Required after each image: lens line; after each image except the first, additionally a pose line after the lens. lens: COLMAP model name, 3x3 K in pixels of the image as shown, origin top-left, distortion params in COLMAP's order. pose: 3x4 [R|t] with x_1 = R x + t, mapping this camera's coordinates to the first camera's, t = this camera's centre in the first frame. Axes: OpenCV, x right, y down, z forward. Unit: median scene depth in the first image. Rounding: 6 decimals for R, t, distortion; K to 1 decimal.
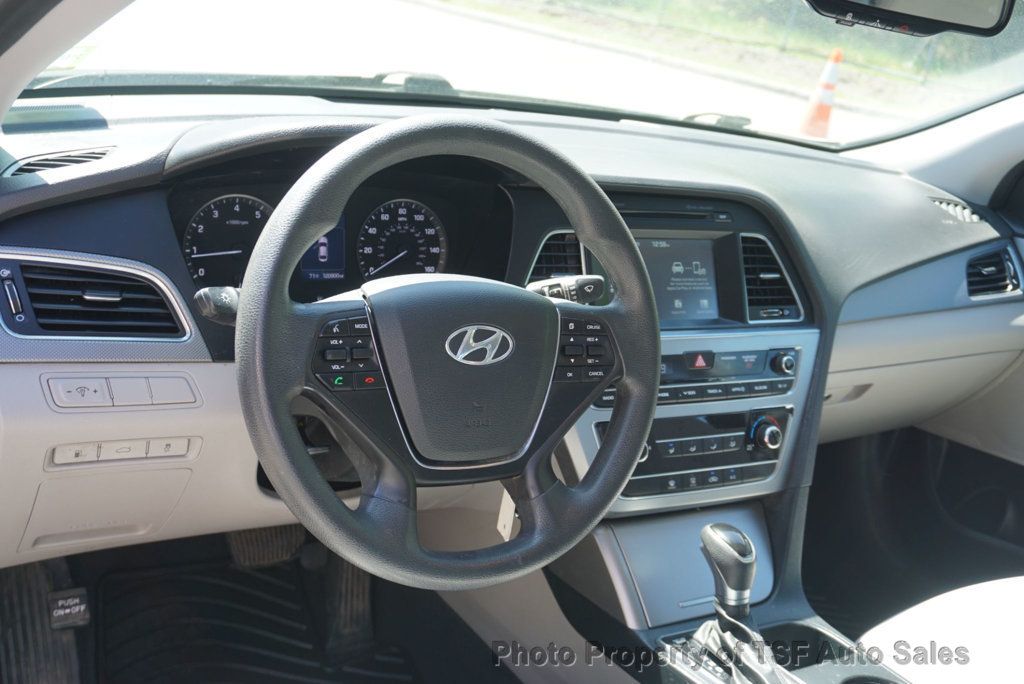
lens RADIAL K [[1015.1, 0, 503.6], [0, 1015.1, 340.3], [0, 0, 1]] dist [0.002221, 0.000000]
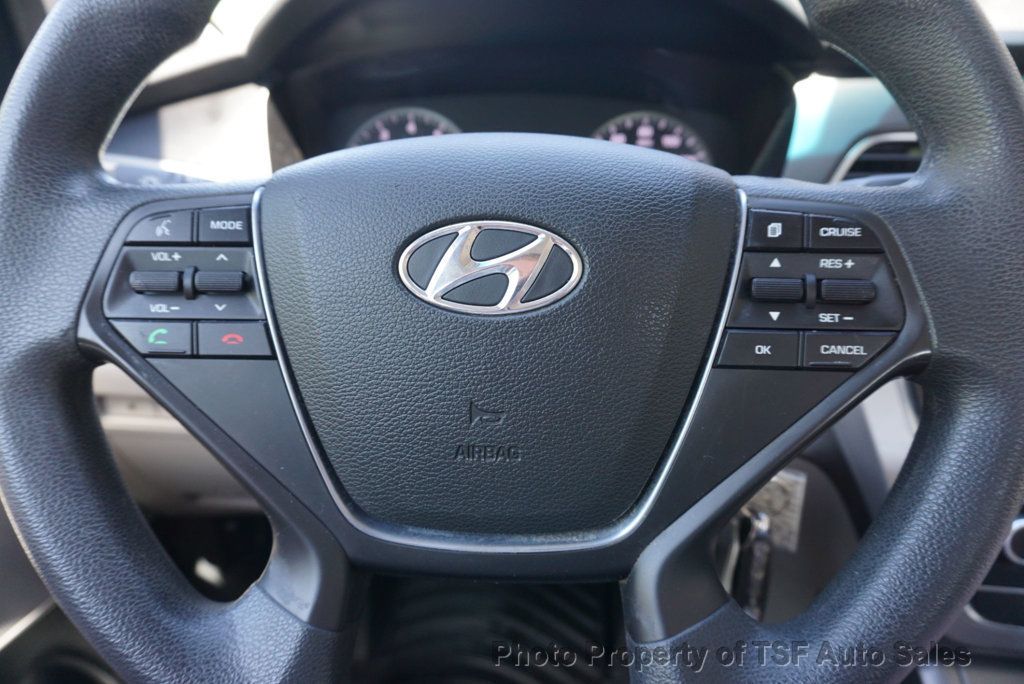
lens RADIAL K [[655.7, 0, 516.3], [0, 655.7, 325.7], [0, 0, 1]] dist [-0.023163, -0.002067]
pose [[0.825789, 0.018508, -0.563676, 0.099607], [-0.023554, 0.999721, -0.001681, 0.020868], [0.563488, 0.014665, 0.825994, 0.561327]]
